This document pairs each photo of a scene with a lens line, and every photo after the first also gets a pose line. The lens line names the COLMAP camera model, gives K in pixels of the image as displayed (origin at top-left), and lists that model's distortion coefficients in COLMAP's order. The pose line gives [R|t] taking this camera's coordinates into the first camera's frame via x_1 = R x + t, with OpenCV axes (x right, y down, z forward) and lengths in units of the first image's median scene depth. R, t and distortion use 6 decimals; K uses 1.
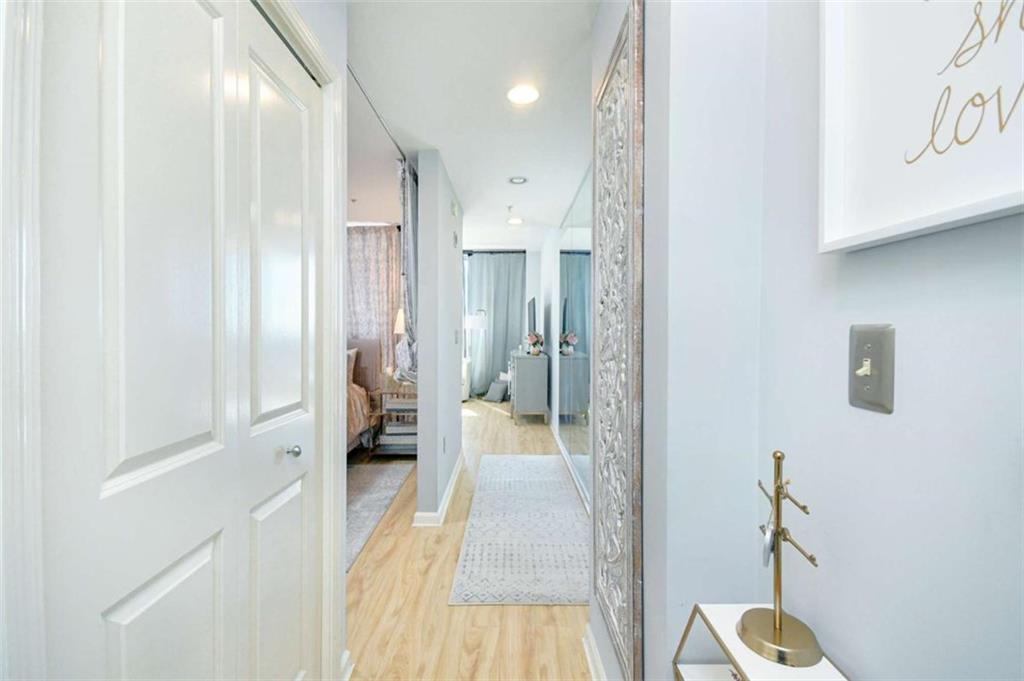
lens RADIAL K [[447.9, 0, 502.8], [0, 447.9, 335.4], [0, 0, 1]] dist [0.019780, -0.011011]
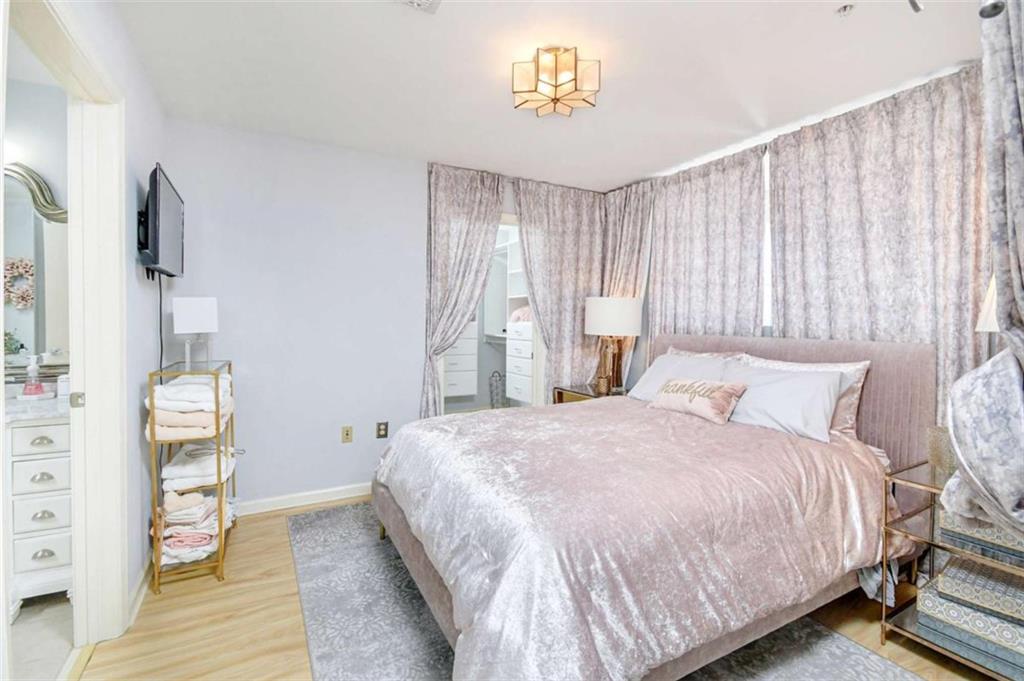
lens RADIAL K [[447.9, 0, 517.1], [0, 447.9, 327.2], [0, 0, 1]] dist [0.019780, -0.011011]
pose [[0.476069, 0.014394, -0.879290, -0.084043], [-0.015247, 0.999851, 0.008112, -0.004438], [0.879276, 0.009545, 0.476218, 0.440681]]
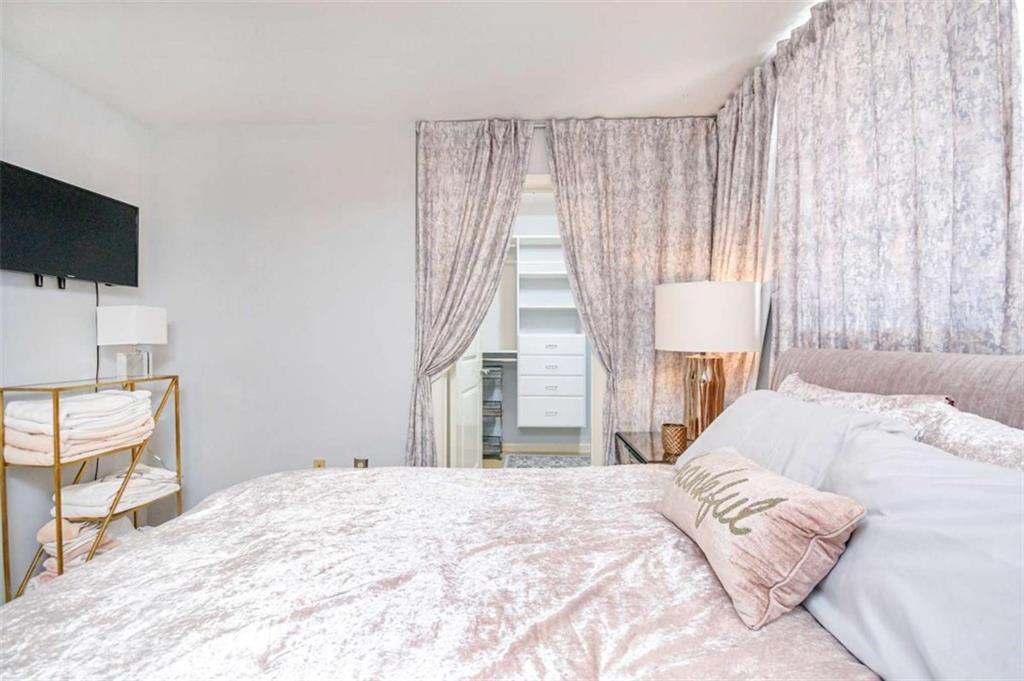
lens RADIAL K [[447.9, 0, 513.6], [0, 447.9, 336.1], [0, 0, 1]] dist [0.019780, -0.011011]
pose [[-0.026376, -0.005502, -0.999637, -0.236255], [-0.006702, 0.999963, -0.005327, 0.002196], [0.999630, 0.006559, -0.026412, 0.771934]]
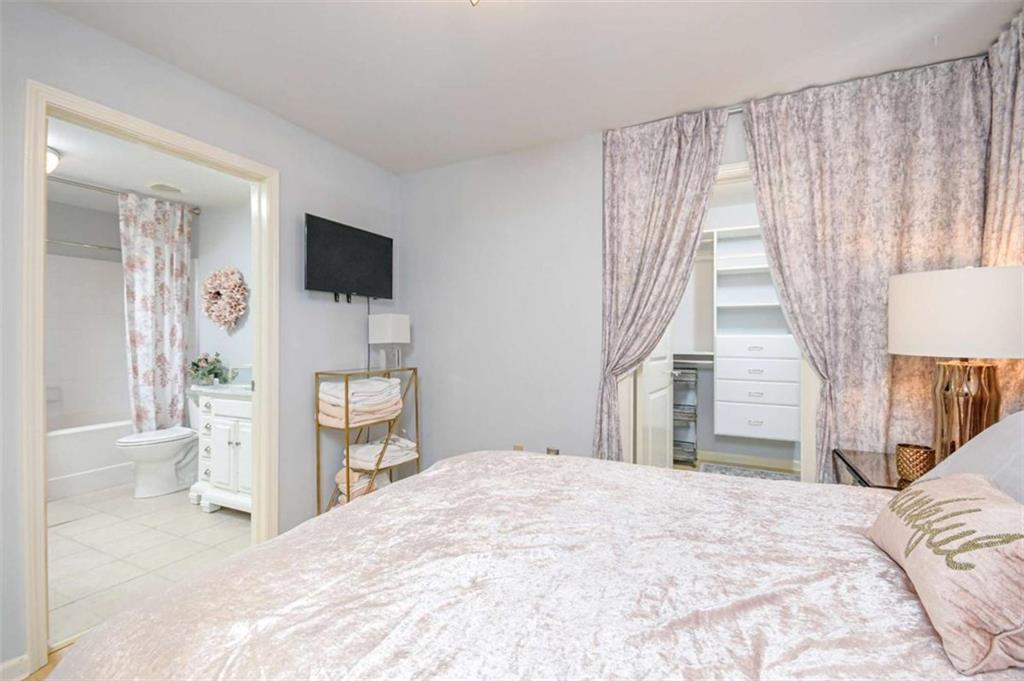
lens RADIAL K [[447.9, 0, 512.6], [0, 447.9, 337.6], [0, 0, 1]] dist [0.019780, -0.011011]
pose [[-0.438800, -0.004044, -0.898576, -0.216143], [-0.009073, 0.999959, -0.000069, 0.001947], [0.898539, 0.008122, -0.438819, 0.785890]]
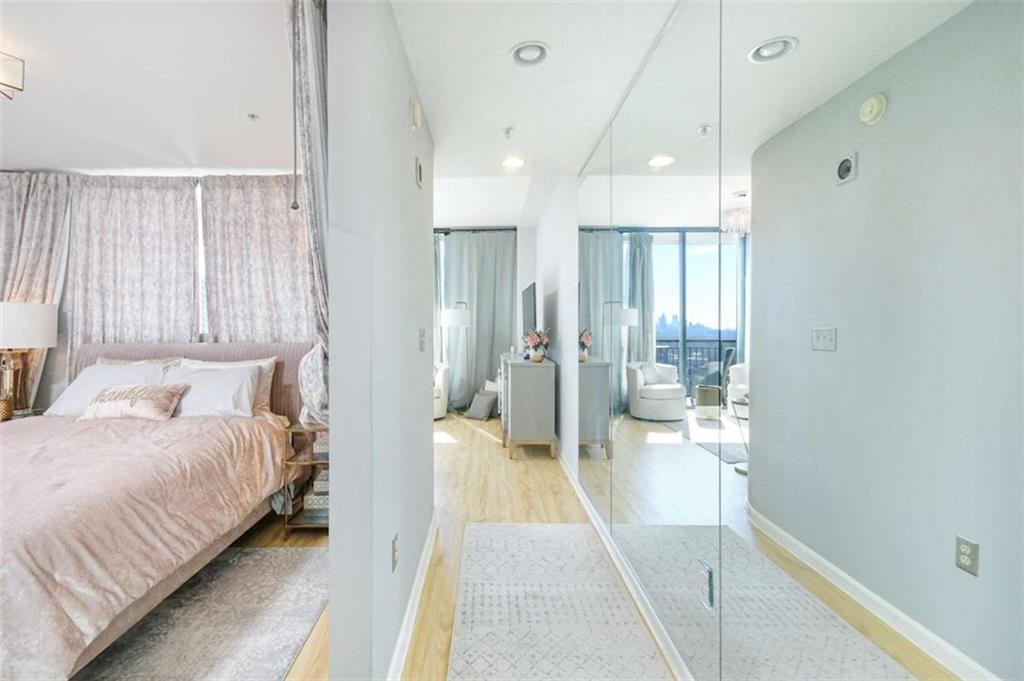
lens RADIAL K [[447.9, 0, 472.2], [0, 447.9, 330.2], [0, 0, 1]] dist [0.019780, -0.011011]
pose [[0.999733, -0.007167, -0.021946, -0.018721], [0.007064, 0.999964, -0.004802, -0.004533], [0.021980, 0.004646, 0.999748, 0.327871]]
